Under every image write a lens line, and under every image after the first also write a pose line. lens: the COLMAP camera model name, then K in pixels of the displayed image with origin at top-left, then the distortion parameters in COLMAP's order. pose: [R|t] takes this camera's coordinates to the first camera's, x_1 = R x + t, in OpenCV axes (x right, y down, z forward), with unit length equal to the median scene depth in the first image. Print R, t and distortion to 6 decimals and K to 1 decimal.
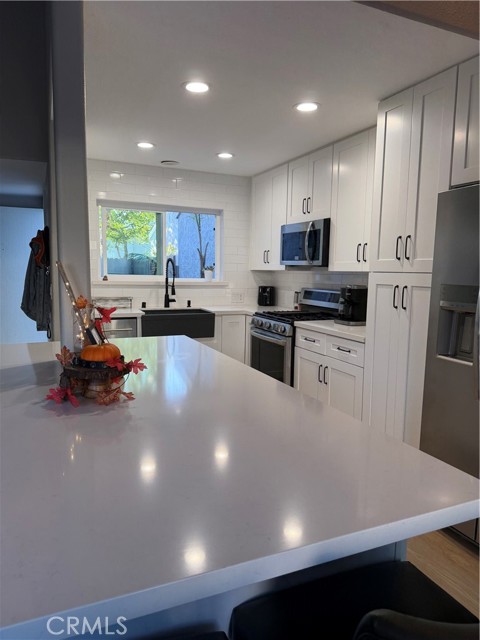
lens RADIAL K [[448.2, 0, 245.6], [0, 448.2, 324.5], [0, 0, 1]] dist [0.028500, -0.029185]
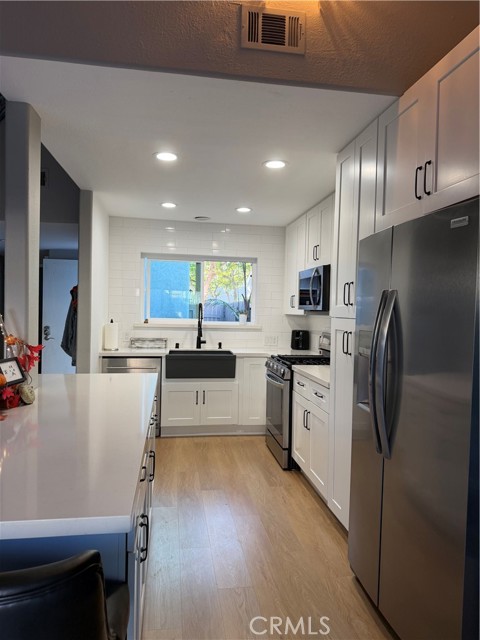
lens RADIAL K [[448.2, 0, 241.1], [0, 448.2, 323.1], [0, 0, 1]] dist [0.028500, -0.029185]
pose [[0.961551, 0.011330, -0.274393, 0.245560], [-0.038791, 0.994734, -0.094863, -0.000672], [0.271874, 0.101860, 0.956927, -0.008786]]
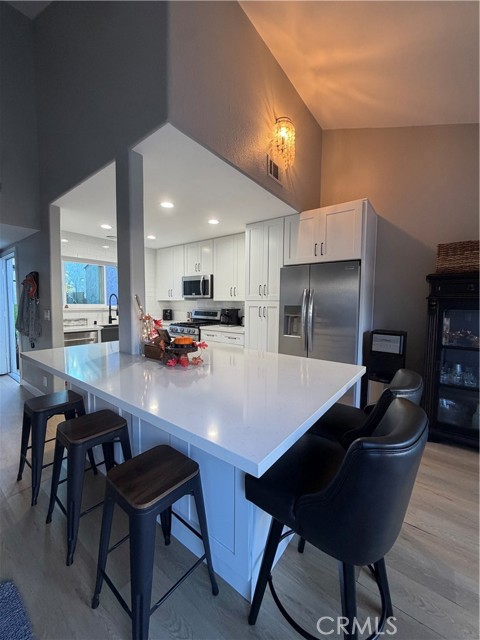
lens RADIAL K [[254.8, 0, 241.2], [0, 254.8, 317.1], [0, 0, 1]] dist [0.005372, 0.000413]
pose [[0.883345, -0.036610, 0.467291, -0.213121], [0.063368, 0.997120, -0.041668, 0.007850], [-0.464419, 0.066418, 0.883121, -0.046856]]
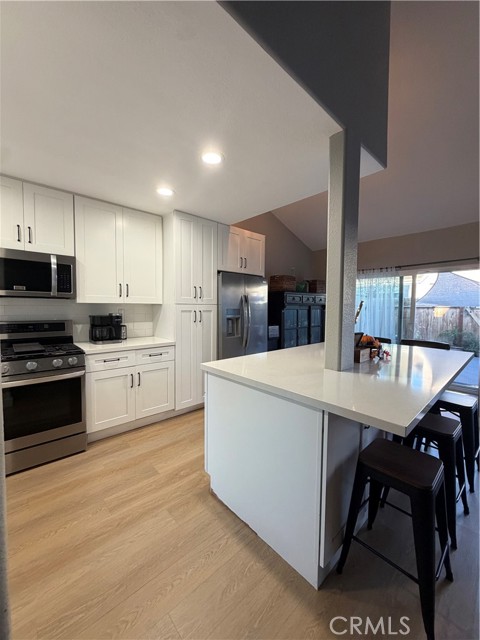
lens RADIAL K [[254.8, 0, 240.5], [0, 254.8, 320.5], [0, 0, 1]] dist [0.005372, 0.000413]
pose [[-0.314696, -0.064288, 0.947013, -0.502921], [0.107234, 0.988908, 0.102767, -0.086463], [-0.943116, 0.133892, -0.304311, 0.723625]]
